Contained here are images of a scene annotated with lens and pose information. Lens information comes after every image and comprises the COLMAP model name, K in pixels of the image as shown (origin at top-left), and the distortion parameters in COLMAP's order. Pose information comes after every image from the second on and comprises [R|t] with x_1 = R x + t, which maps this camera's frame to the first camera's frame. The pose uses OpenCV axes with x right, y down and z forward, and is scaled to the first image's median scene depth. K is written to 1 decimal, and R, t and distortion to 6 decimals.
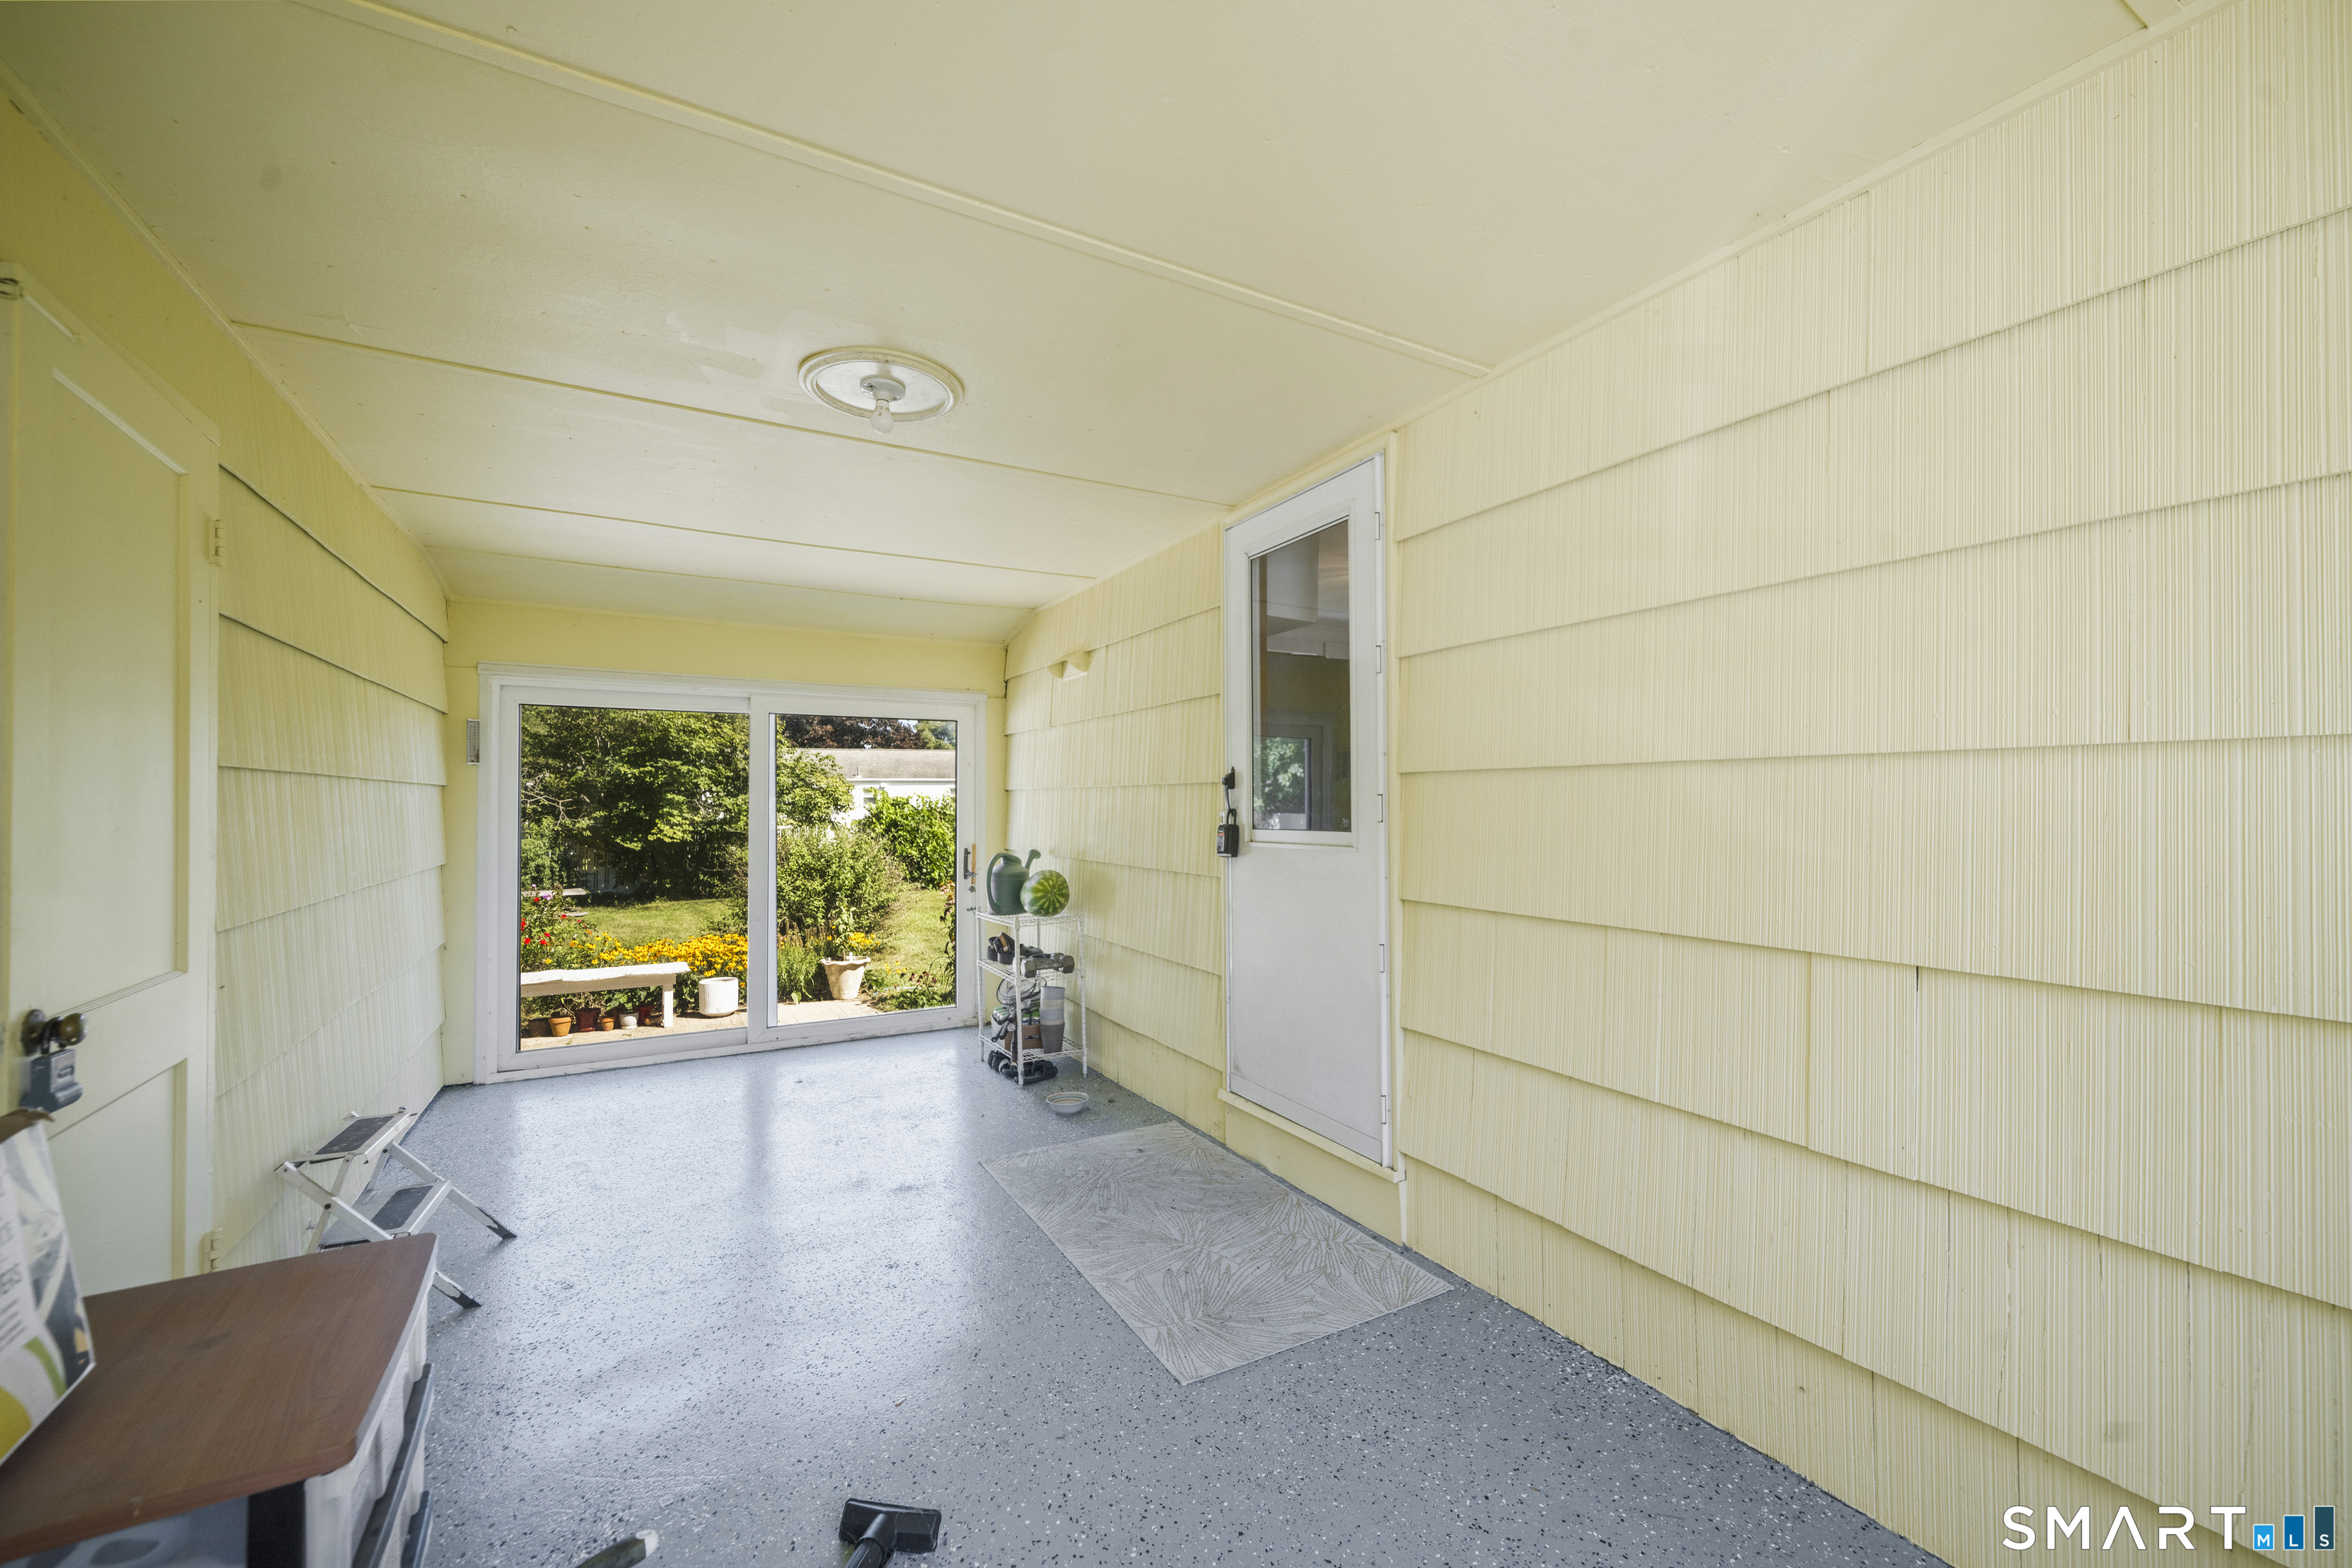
lens RADIAL K [[930.6, 0, 1179.5], [0, 930.6, 784.8], [0, 0, 1]] dist [-0.002878, -0.000213]
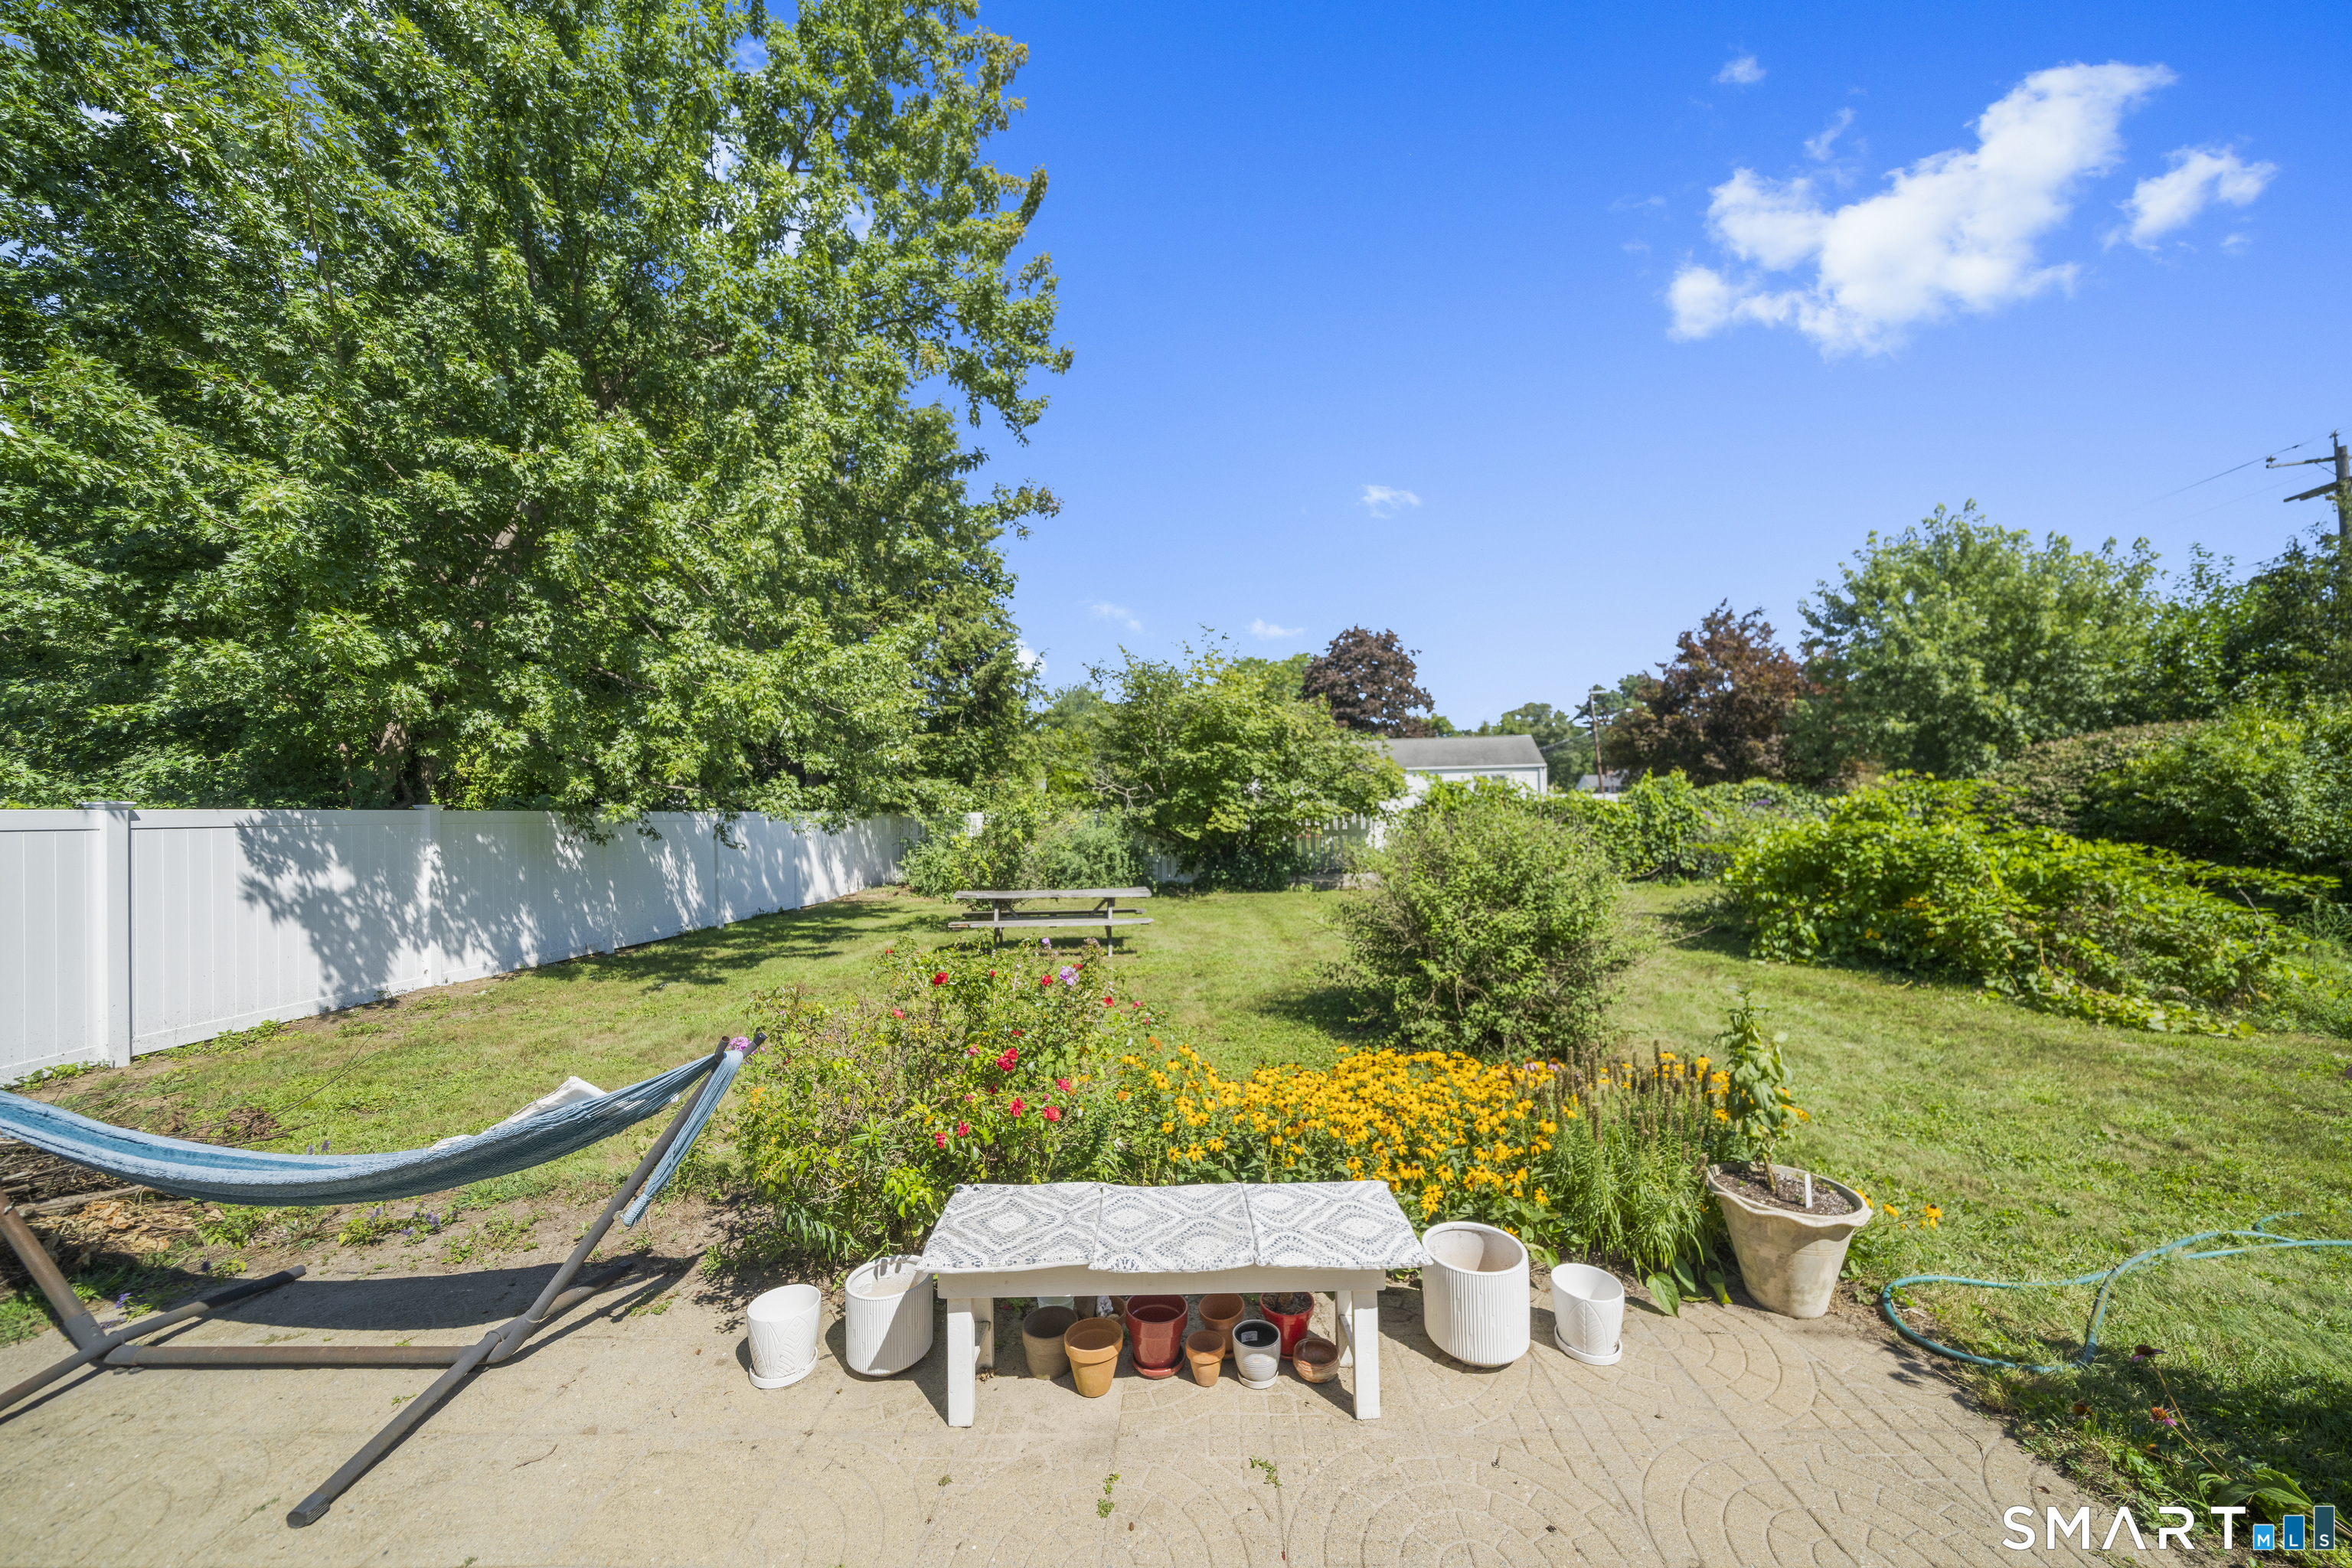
lens RADIAL K [[858.4, 0, 1169.5], [0, 858.4, 753.3], [0, 0, 1]] dist [-0.003155, 0.000068]
pose [[0.854087, -0.038433, -0.518708, -0.928476], [0.023124, 0.999086, -0.035951, 0.079516], [0.519615, 0.018711, 0.854196, 1.471318]]
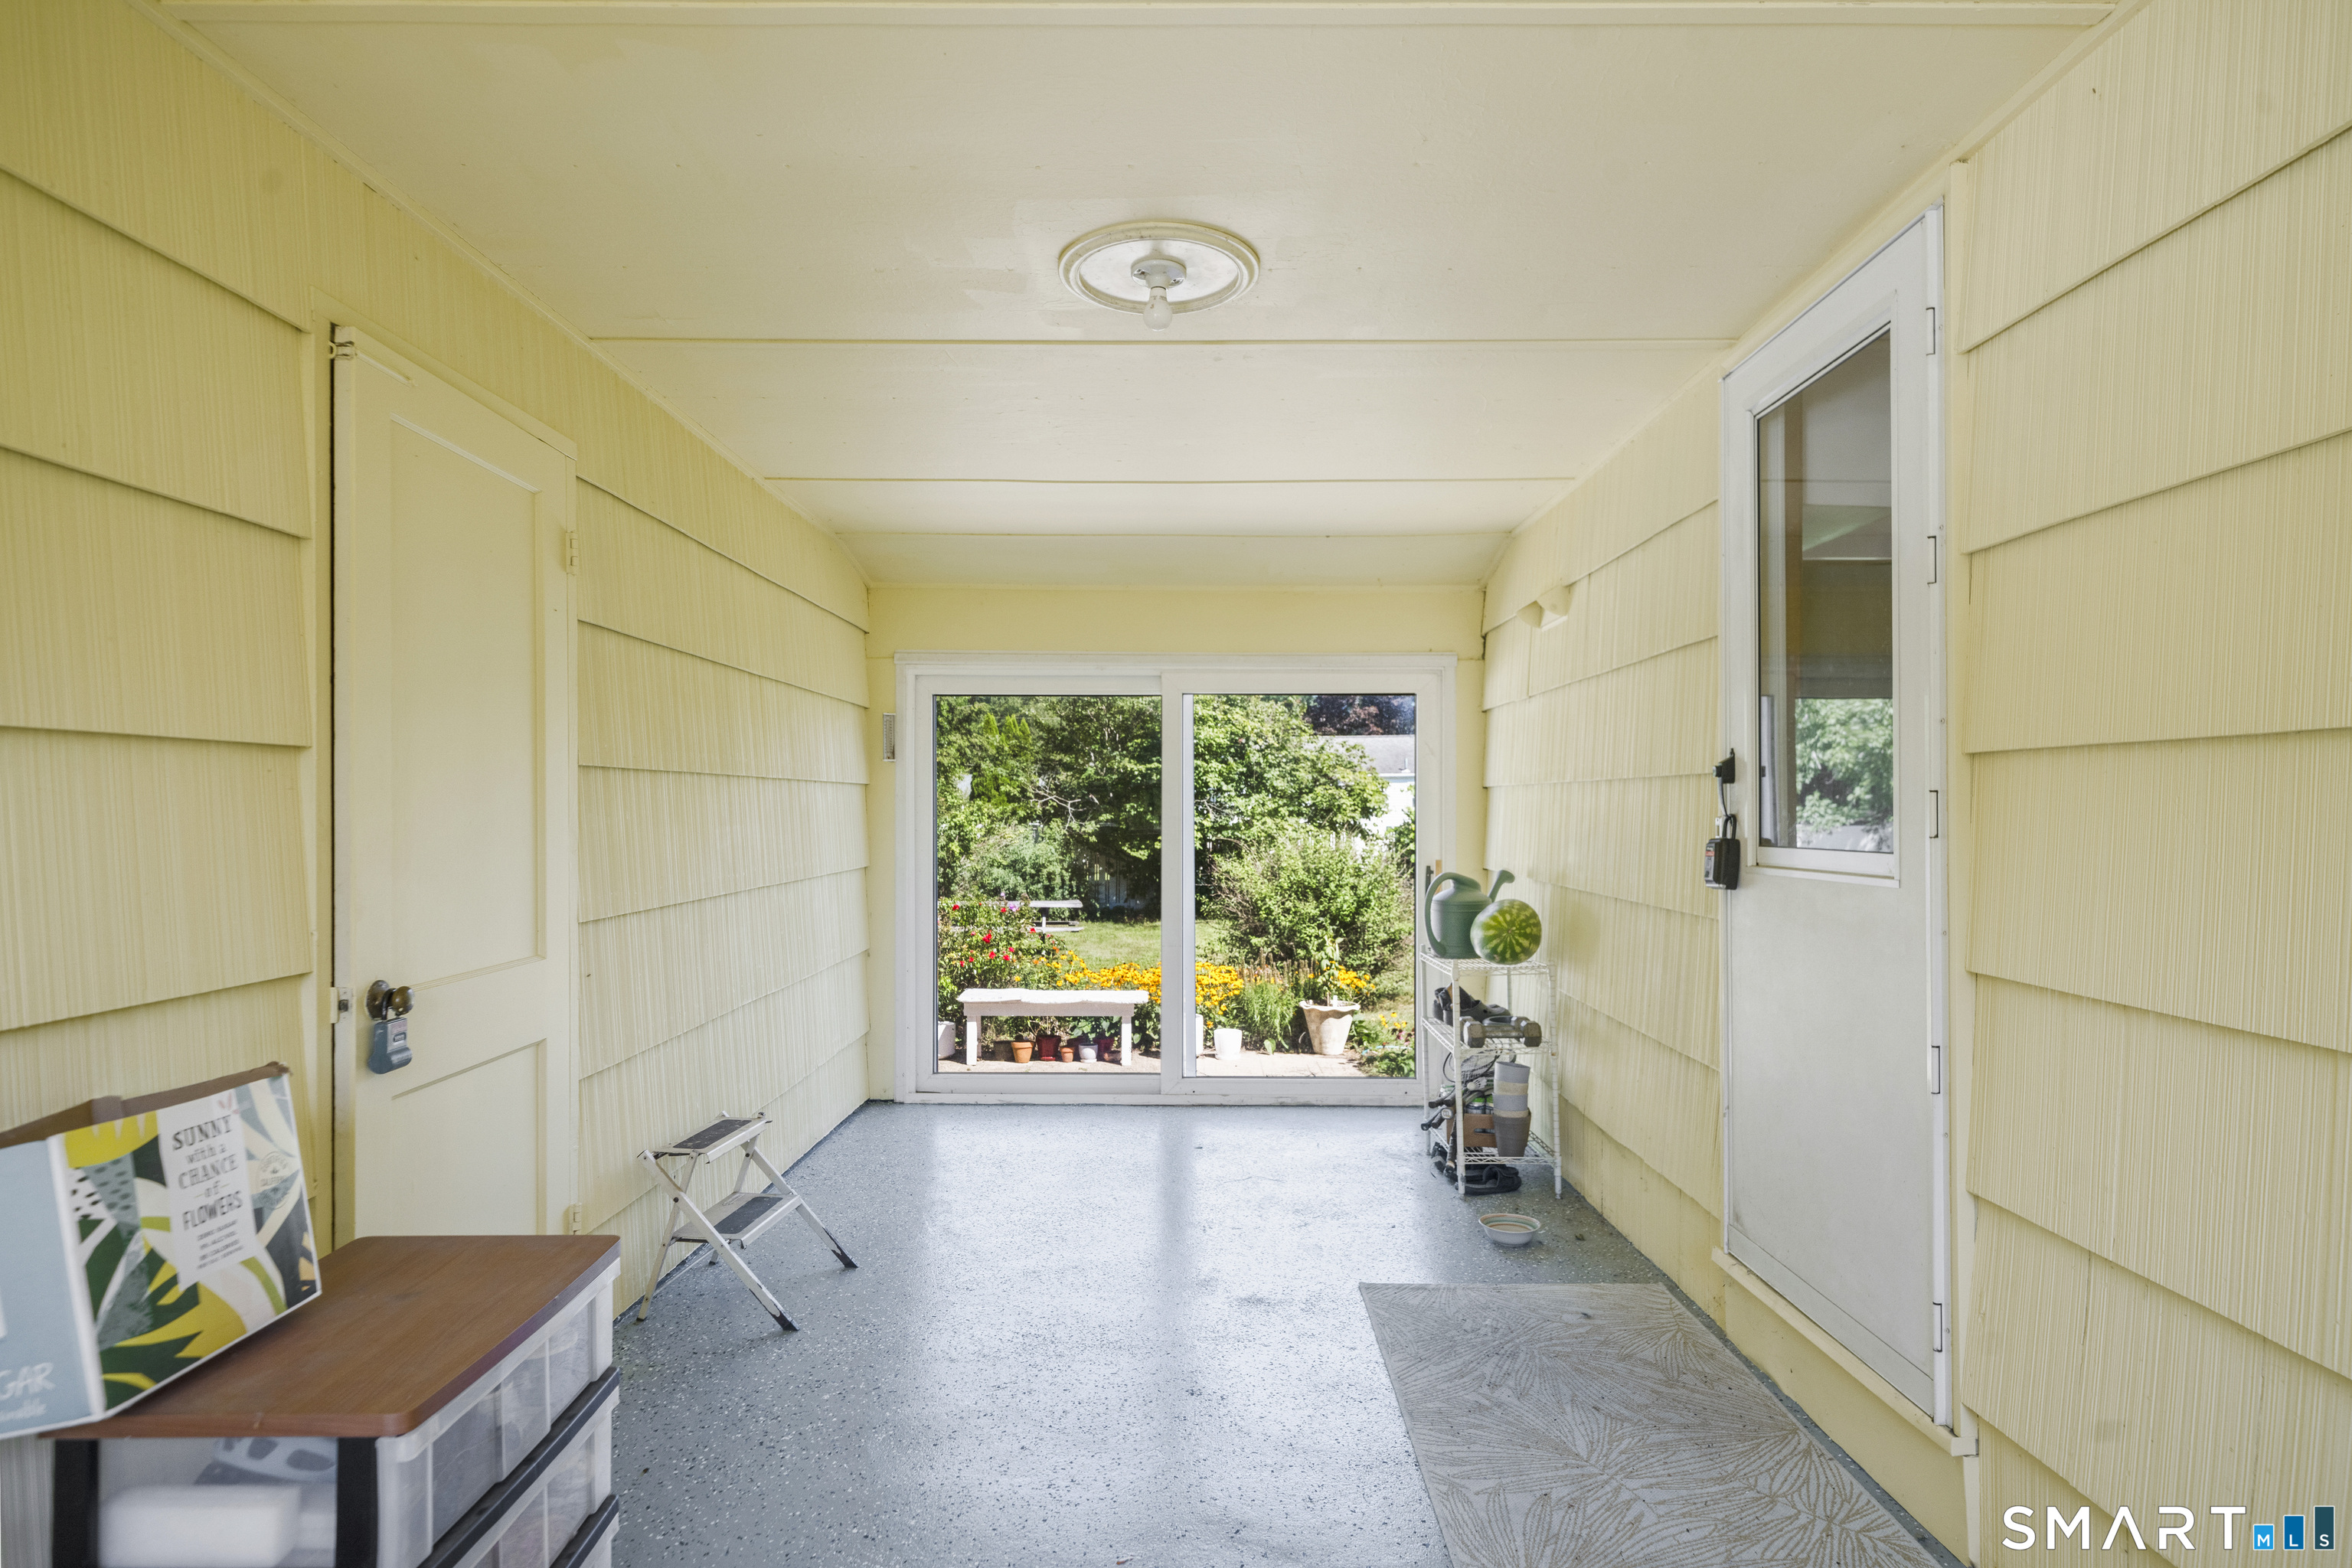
lens RADIAL K [[1253.5, 0, 1176.8], [0, 1253.5, 797.8], [0, 0, 1]] dist [0.000739, 0.001627]
pose [[0.867036, 0.000991, -0.498245, 0.135957], [0.005558, 0.999917, 0.011660, 0.001946], [0.498215, -0.012879, 0.866958, 0.053537]]
